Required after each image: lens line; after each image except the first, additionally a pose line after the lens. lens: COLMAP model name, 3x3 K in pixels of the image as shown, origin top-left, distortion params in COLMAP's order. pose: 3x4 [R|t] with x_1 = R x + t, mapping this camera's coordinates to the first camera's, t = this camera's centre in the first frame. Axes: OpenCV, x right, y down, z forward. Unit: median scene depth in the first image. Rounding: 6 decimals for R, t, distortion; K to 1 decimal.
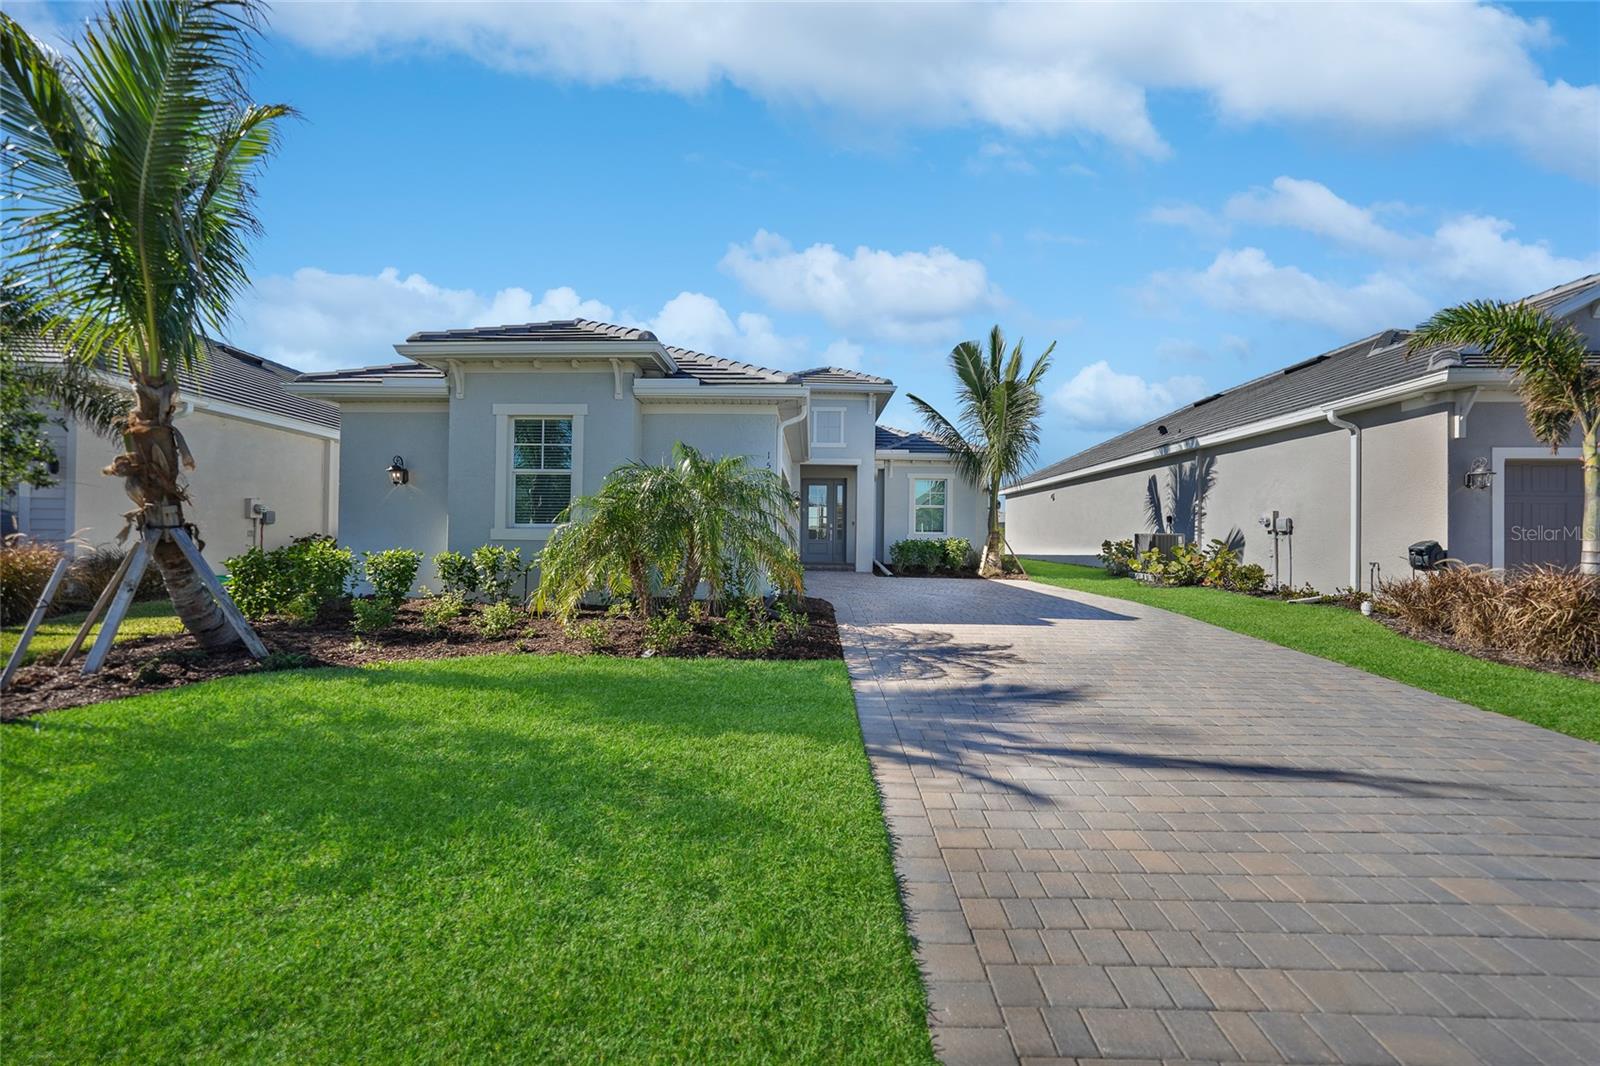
lens RADIAL K [[562.5, 0, 800.4], [0, 562.5, 528.4], [0, 0, 1]] dist [-0.023348, 0.006032]
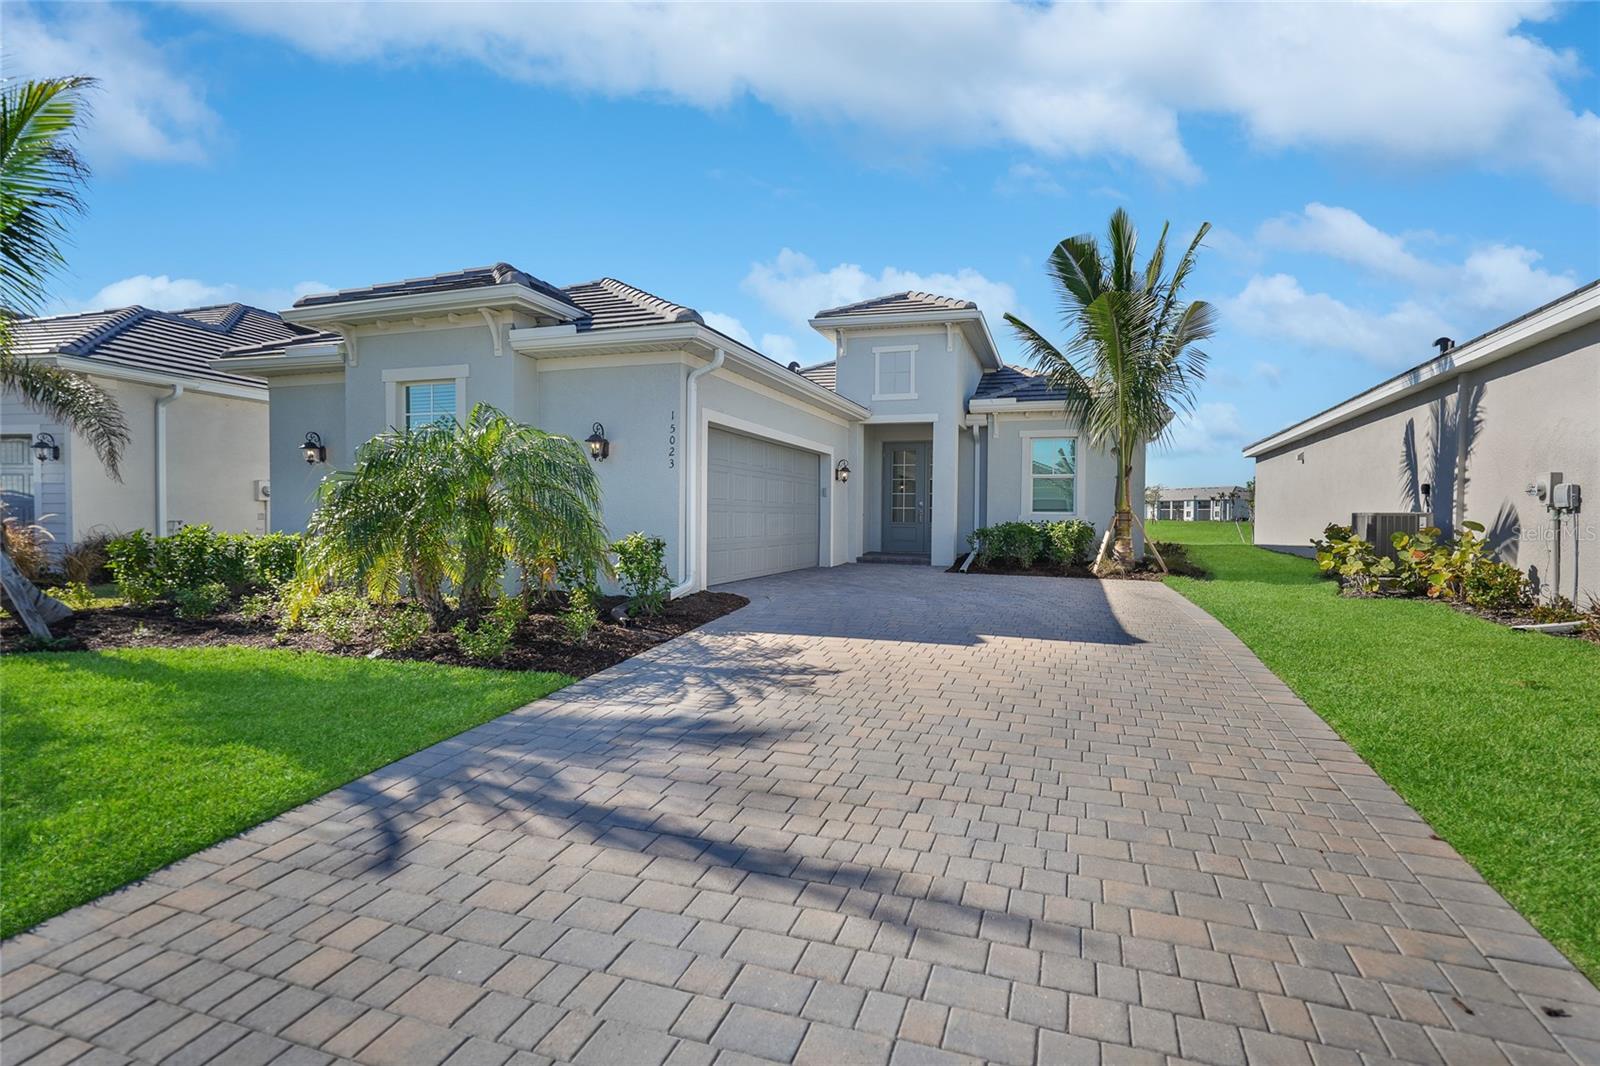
lens RADIAL K [[717.9, 0, 804.0], [0, 717.9, 528.6], [0, 0, 1]] dist [-0.002395, -0.000031]
pose [[0.961144, 0.001374, -0.276043, 0.267506], [0.006148, 0.999633, 0.026382, 0.002616], [0.275978, -0.027054, 0.960783, 0.051880]]
